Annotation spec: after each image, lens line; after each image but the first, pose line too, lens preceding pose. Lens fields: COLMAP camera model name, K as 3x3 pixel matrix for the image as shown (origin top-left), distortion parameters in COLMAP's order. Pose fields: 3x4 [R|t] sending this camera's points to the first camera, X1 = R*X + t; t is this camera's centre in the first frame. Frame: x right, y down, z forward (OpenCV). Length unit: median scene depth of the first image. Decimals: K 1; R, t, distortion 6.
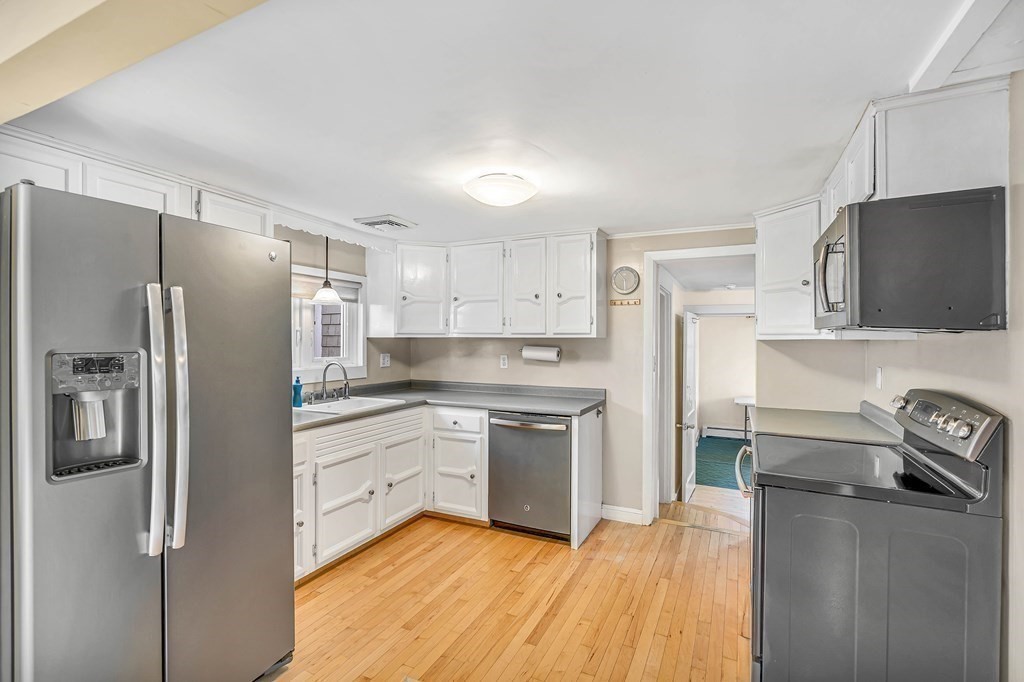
lens RADIAL K [[470.3, 0, 510.7], [0, 470.3, 343.3], [0, 0, 1]] dist [0.000086, 0.000162]
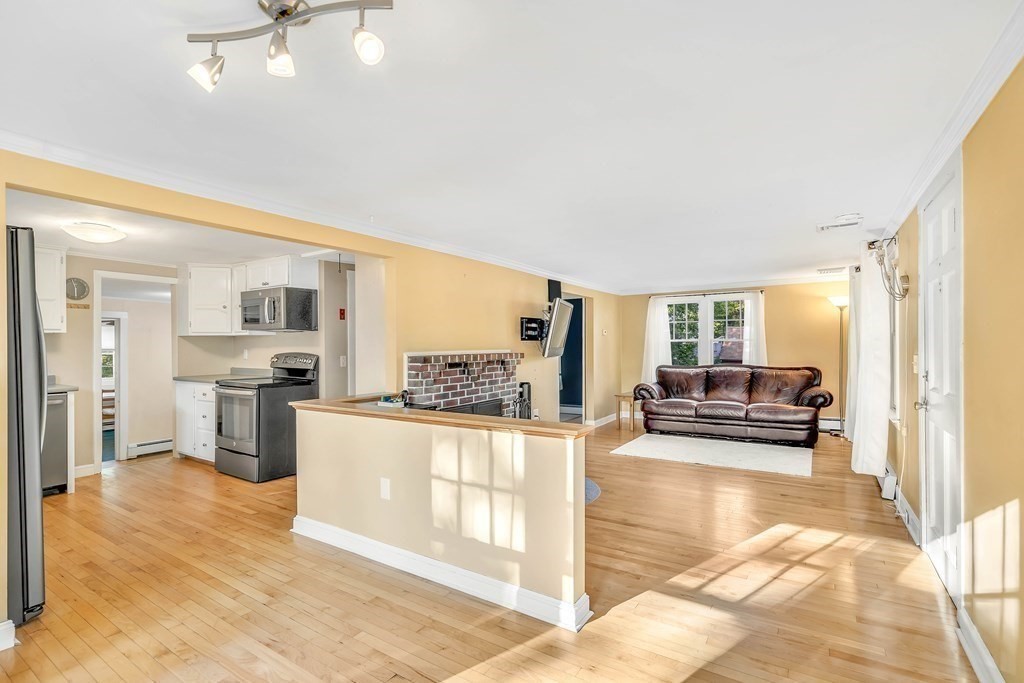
lens RADIAL K [[470.3, 0, 510.7], [0, 470.3, 343.8], [0, 0, 1]] dist [0.000086, 0.000162]
pose [[0.124653, -0.001041, 0.992200, -1.853266], [0.016503, 0.999863, -0.001024, 0.078869], [-0.992063, 0.016502, 0.124654, -0.704705]]
